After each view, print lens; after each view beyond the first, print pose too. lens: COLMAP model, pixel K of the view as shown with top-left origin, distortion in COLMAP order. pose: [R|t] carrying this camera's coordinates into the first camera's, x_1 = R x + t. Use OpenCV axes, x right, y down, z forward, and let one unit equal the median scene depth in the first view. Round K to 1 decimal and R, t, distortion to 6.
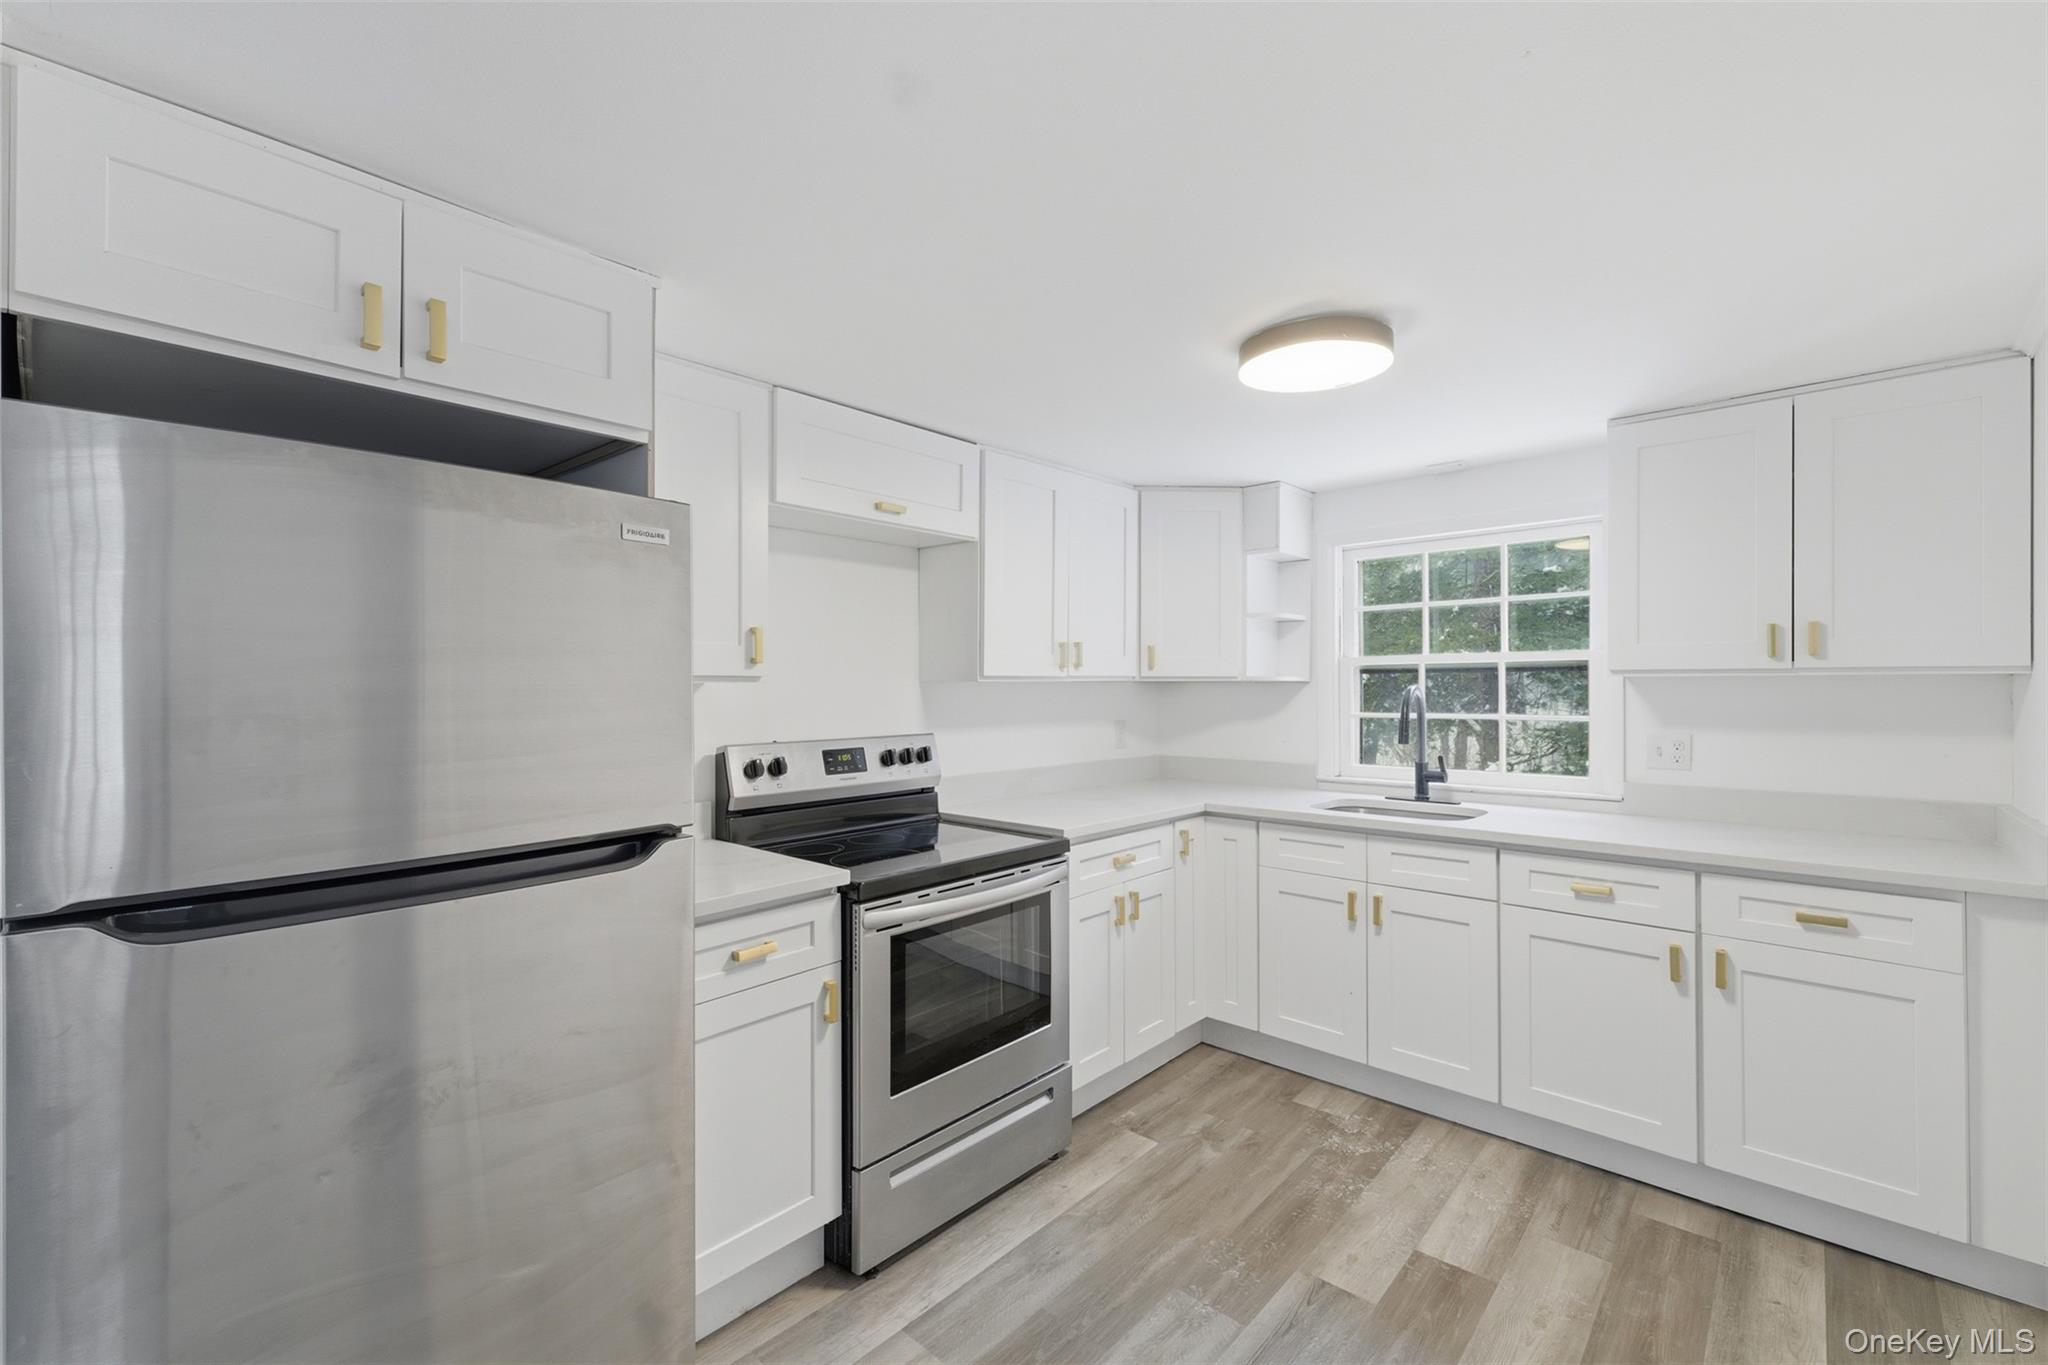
lens RADIAL K [[862.2, 0, 1024.0], [0, 862.2, 682.5], [0, 0, 1]] dist [0.000050, 0.000136]
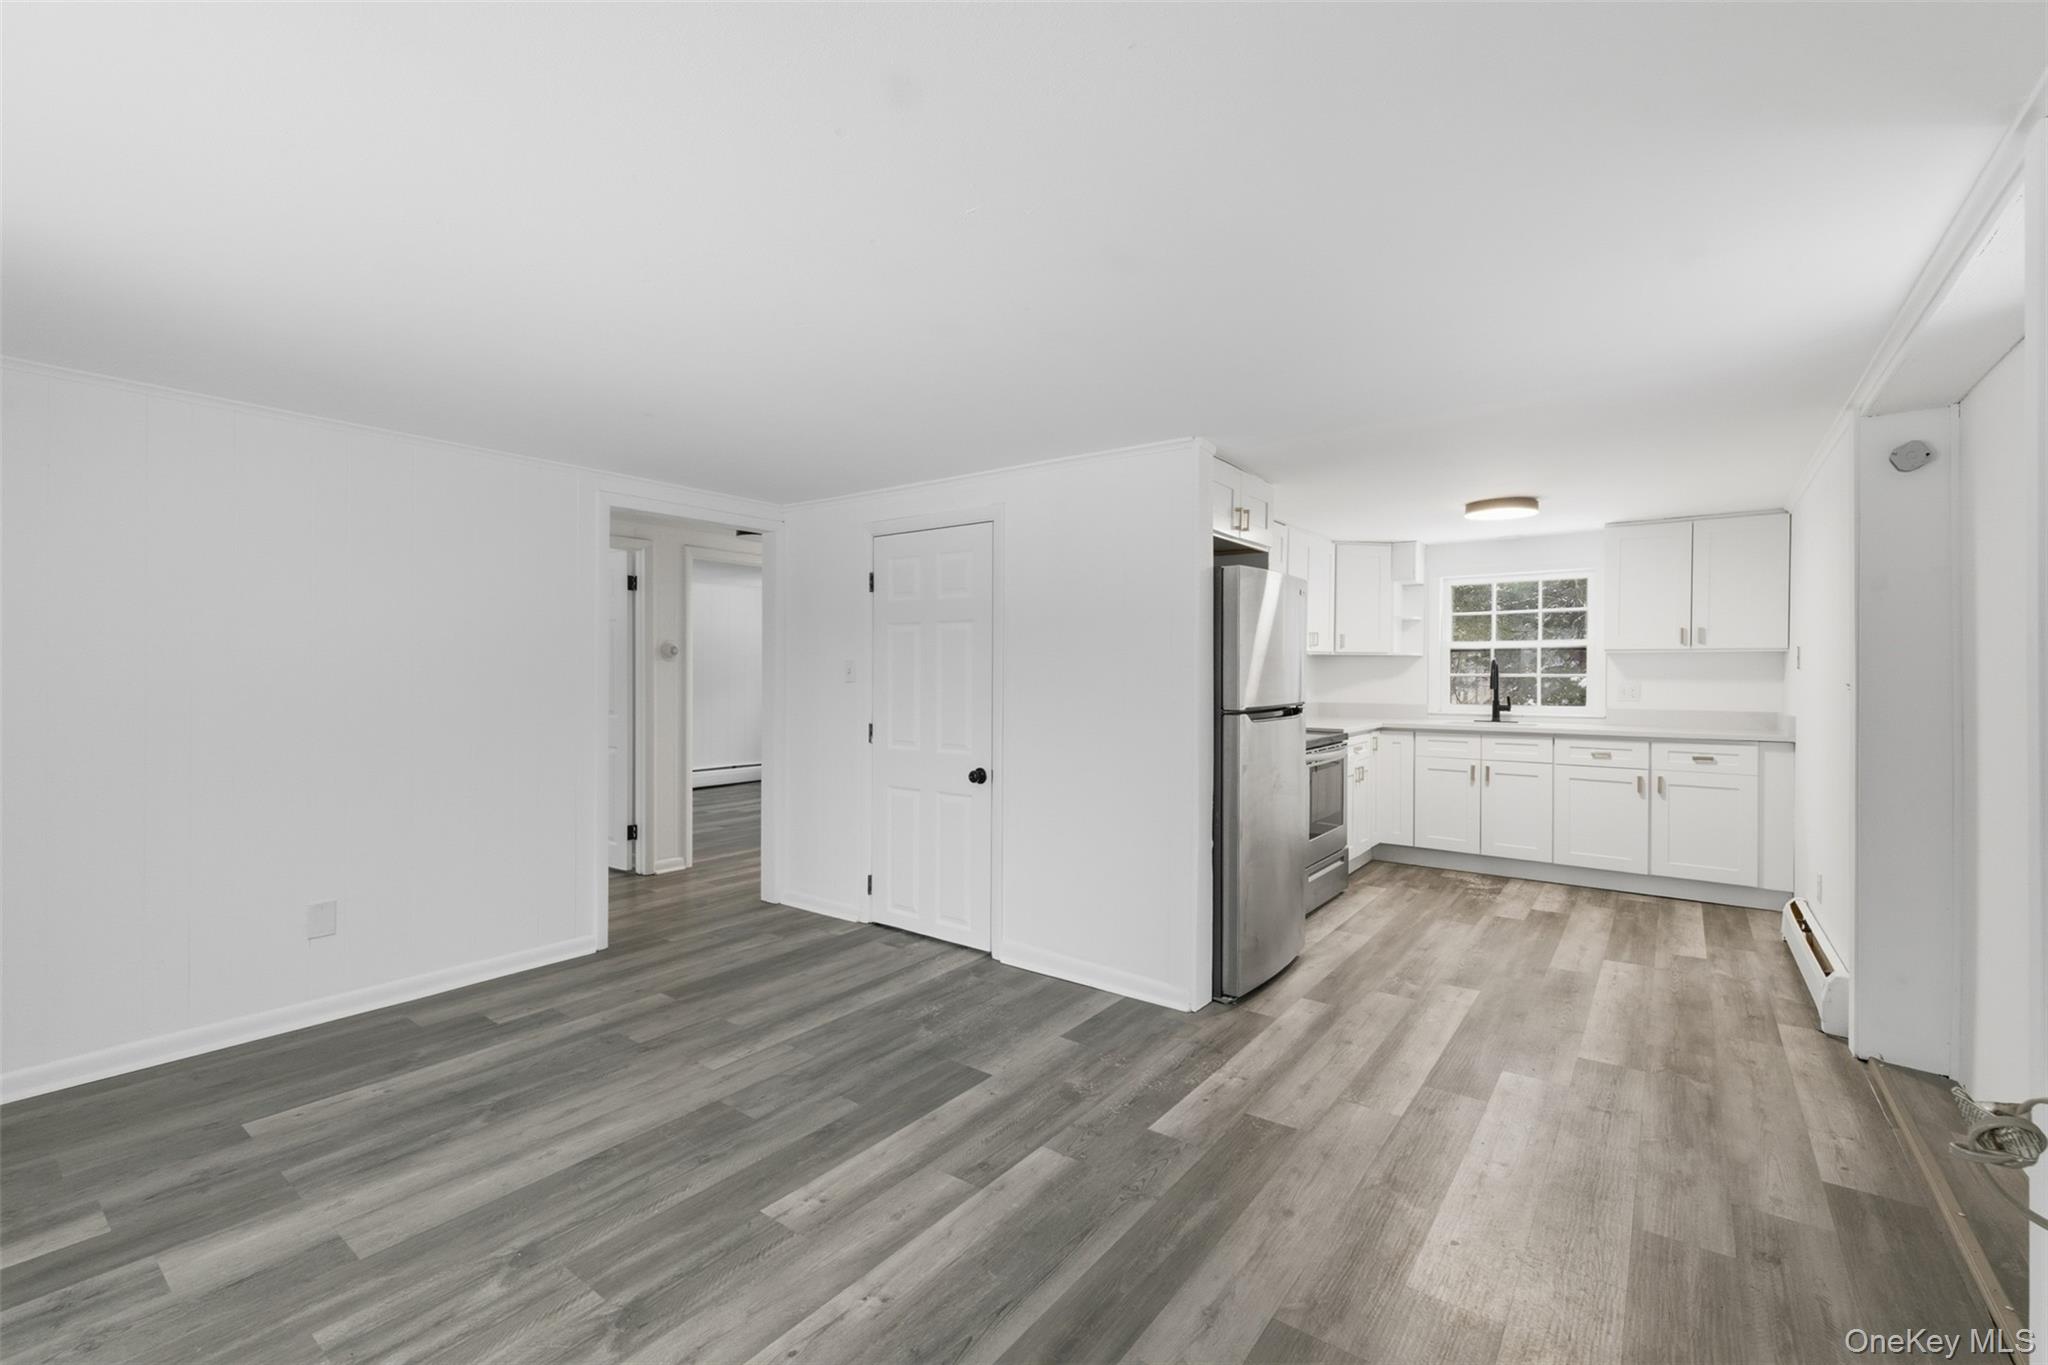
lens RADIAL K [[863.2, 0, 1028.7], [0, 863.2, 674.3], [0, 0, 1]] dist [0.001722, 0.000284]
pose [[0.995717, 0.005899, 0.092260, -0.794411], [-0.006721, 0.999940, 0.008596, 0.032983], [-0.092204, -0.009179, 0.995698, -0.829543]]
